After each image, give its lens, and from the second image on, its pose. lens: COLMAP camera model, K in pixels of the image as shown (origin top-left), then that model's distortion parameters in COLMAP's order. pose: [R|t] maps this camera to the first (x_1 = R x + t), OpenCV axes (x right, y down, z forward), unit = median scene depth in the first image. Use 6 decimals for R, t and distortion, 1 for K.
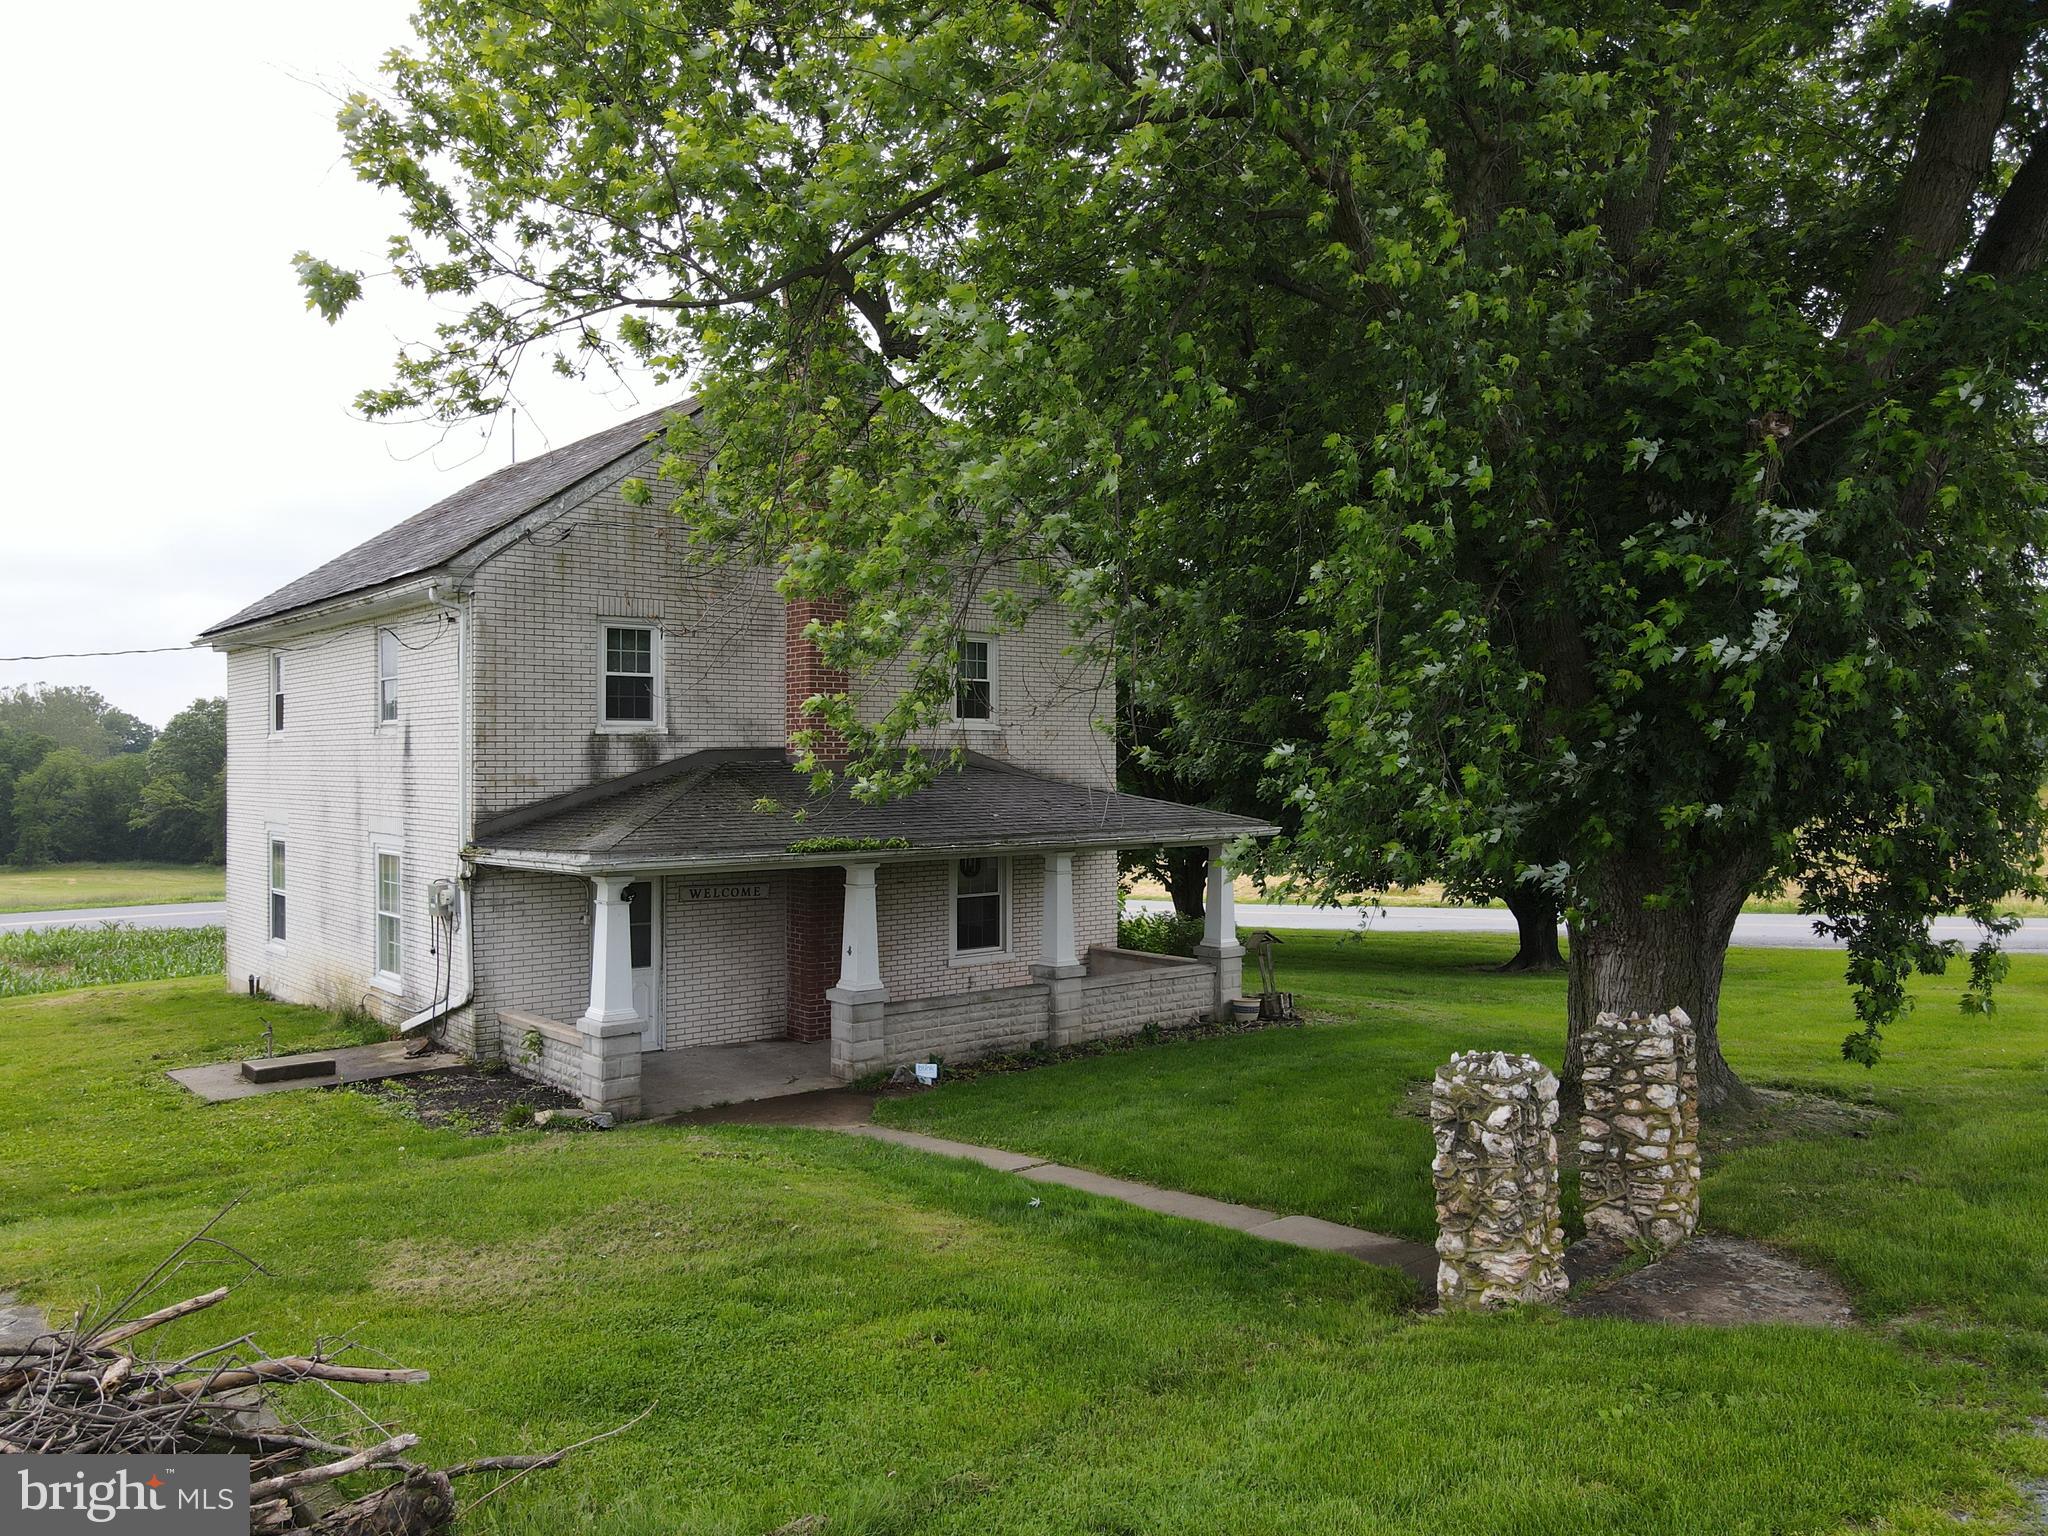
lens RADIAL K [[1508.4, 0, 1012.9], [0, 1508.4, 758.2], [0, 0, 1]] dist [-0.006515, 0.035930]
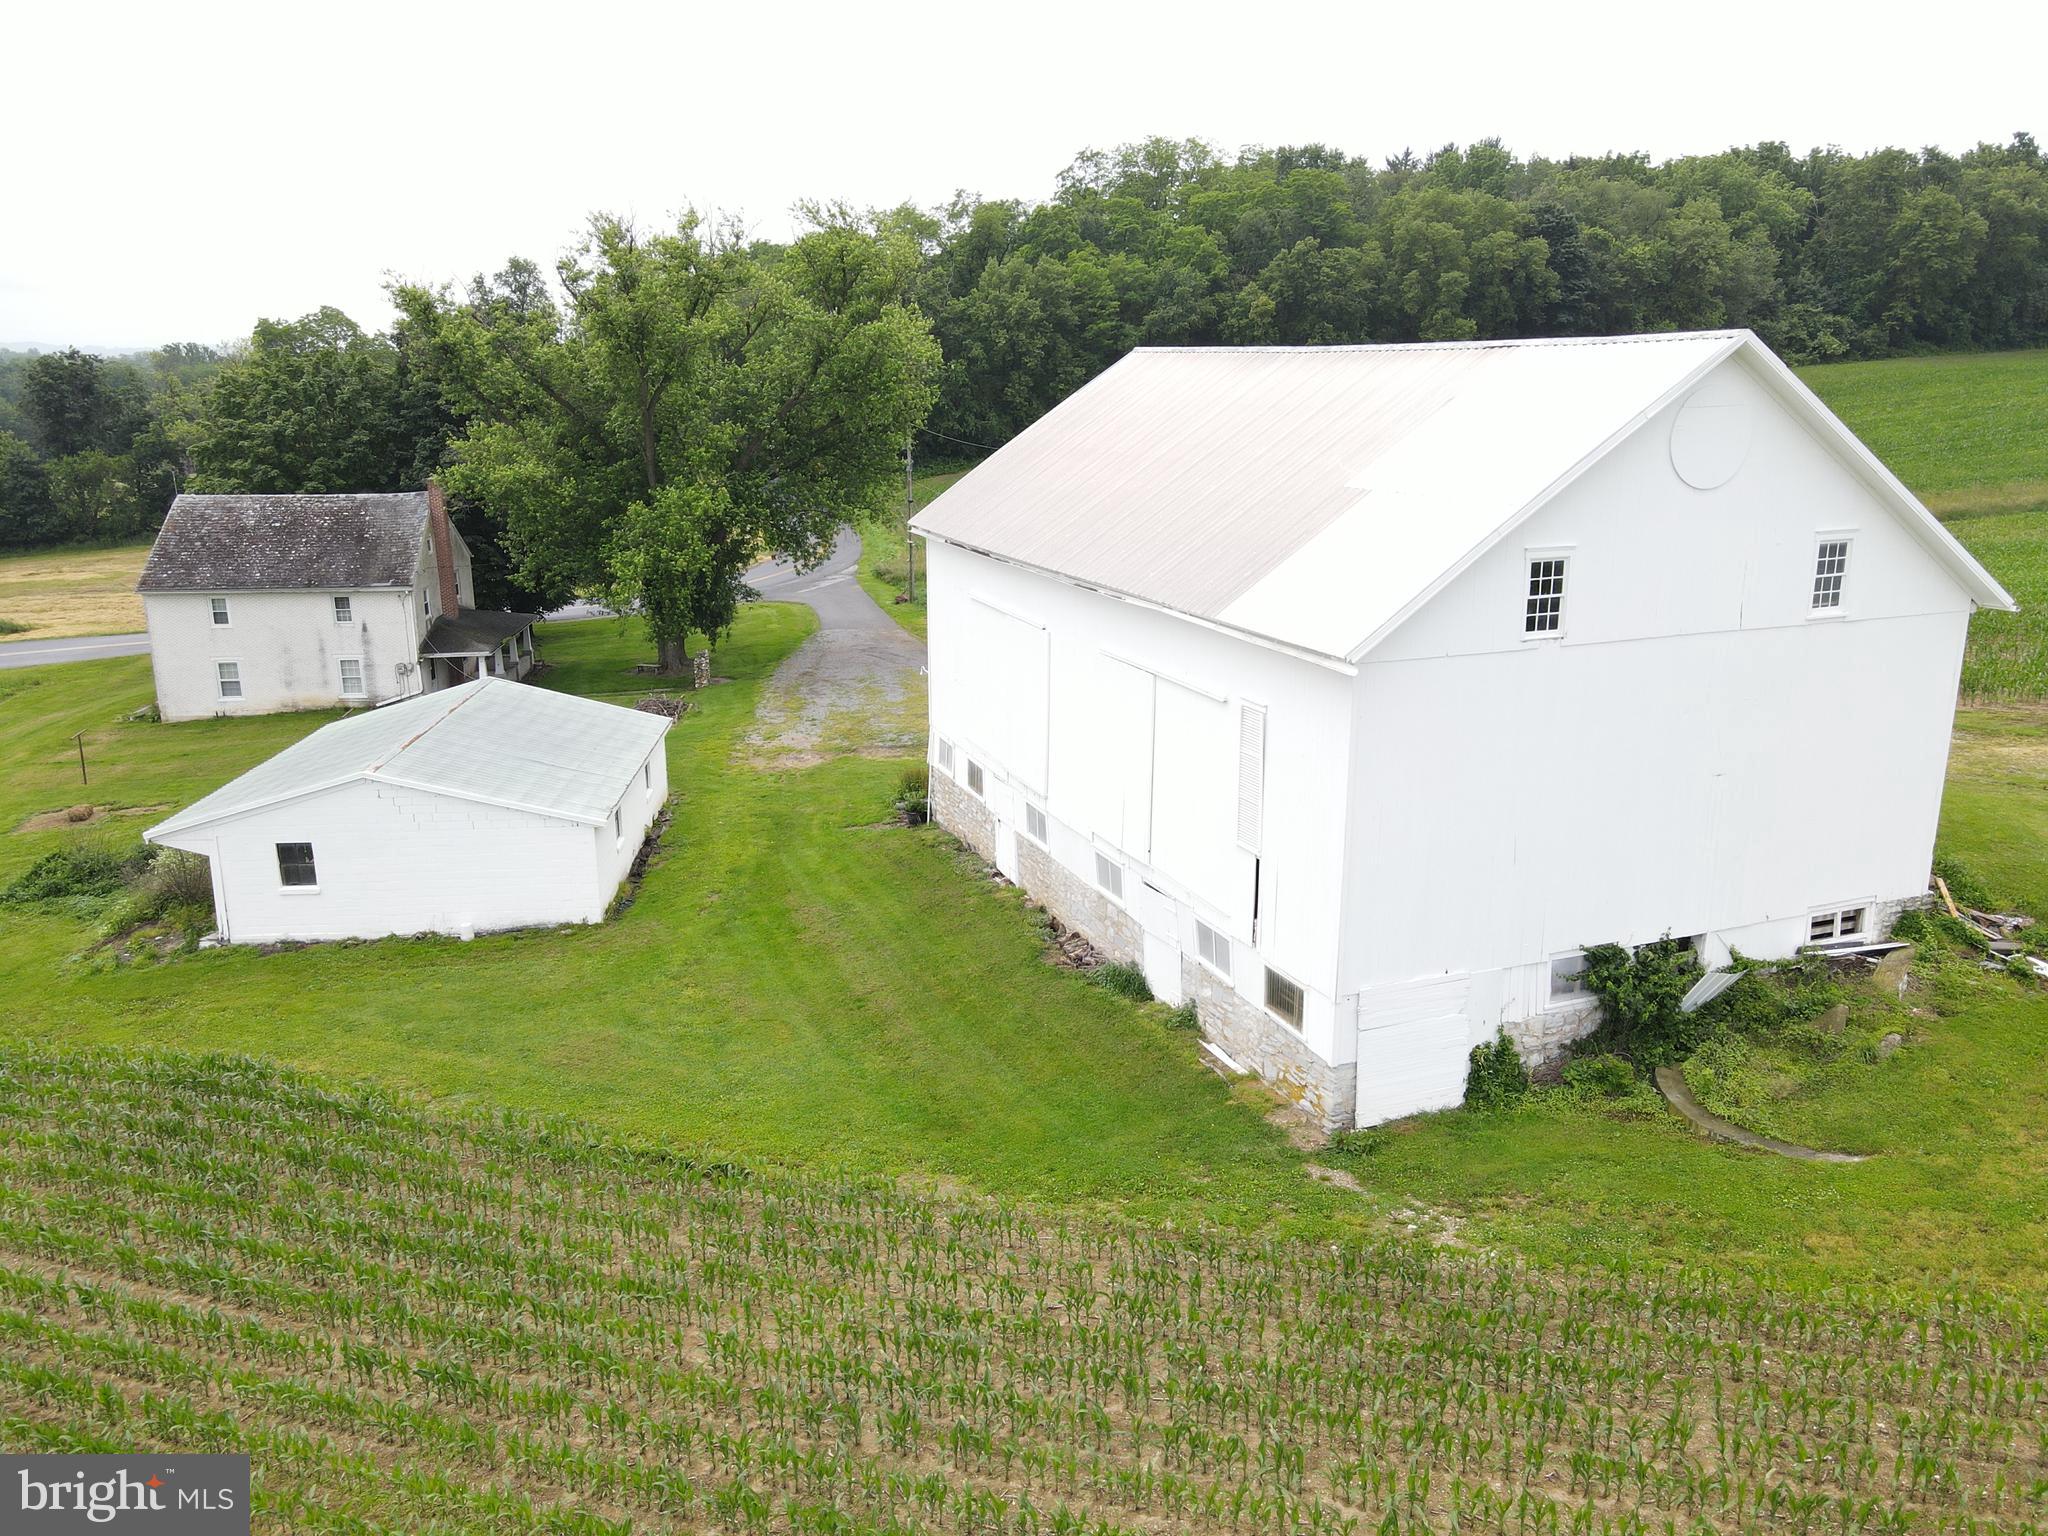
lens RADIAL K [[1508.4, 0, 1018.7], [0, 1508.4, 757.3], [0, 0, 1]] dist [-0.006515, 0.035930]
pose [[0.566552, -0.208362, 0.797248, -2.628252], [-0.001308, 0.967274, 0.253729, -0.672382], [-0.824025, -0.144794, 0.547738, -2.461339]]
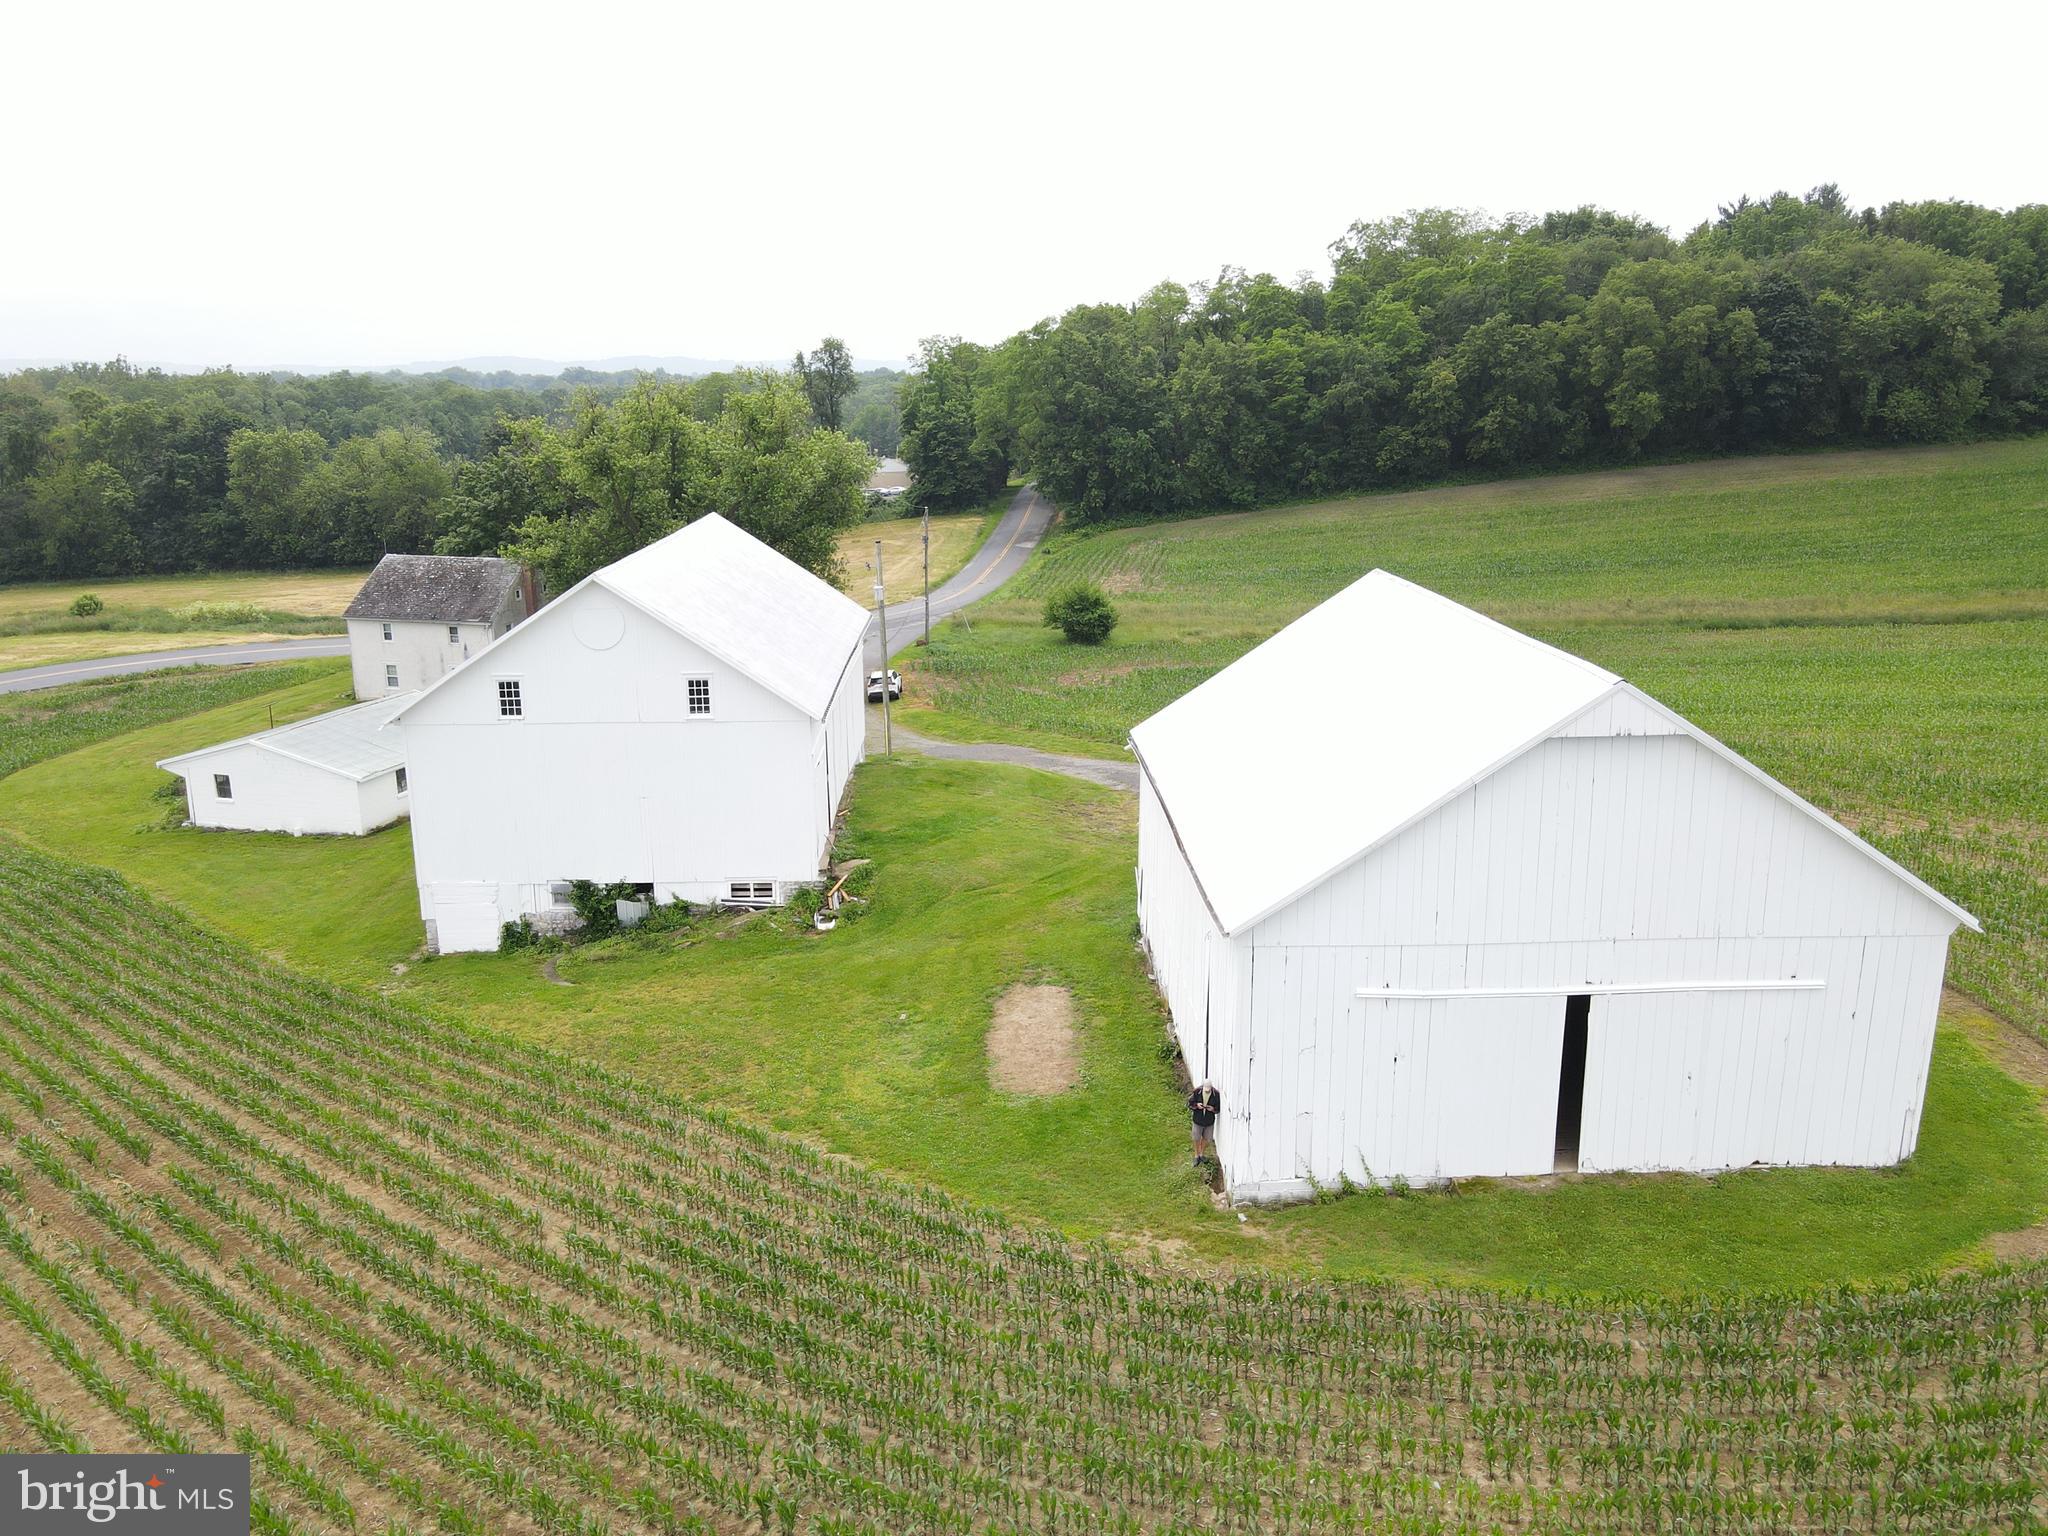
lens RADIAL K [[1508.4, 0, 1018.8], [0, 1508.4, 761.1], [0, 0, 1]] dist [-0.006515, 0.035930]
pose [[0.814713, -0.145212, 0.561388, -2.037234], [-0.000791, 0.967857, 0.251499, -1.063357], [-0.579864, -0.205344, 0.788411, -4.893235]]
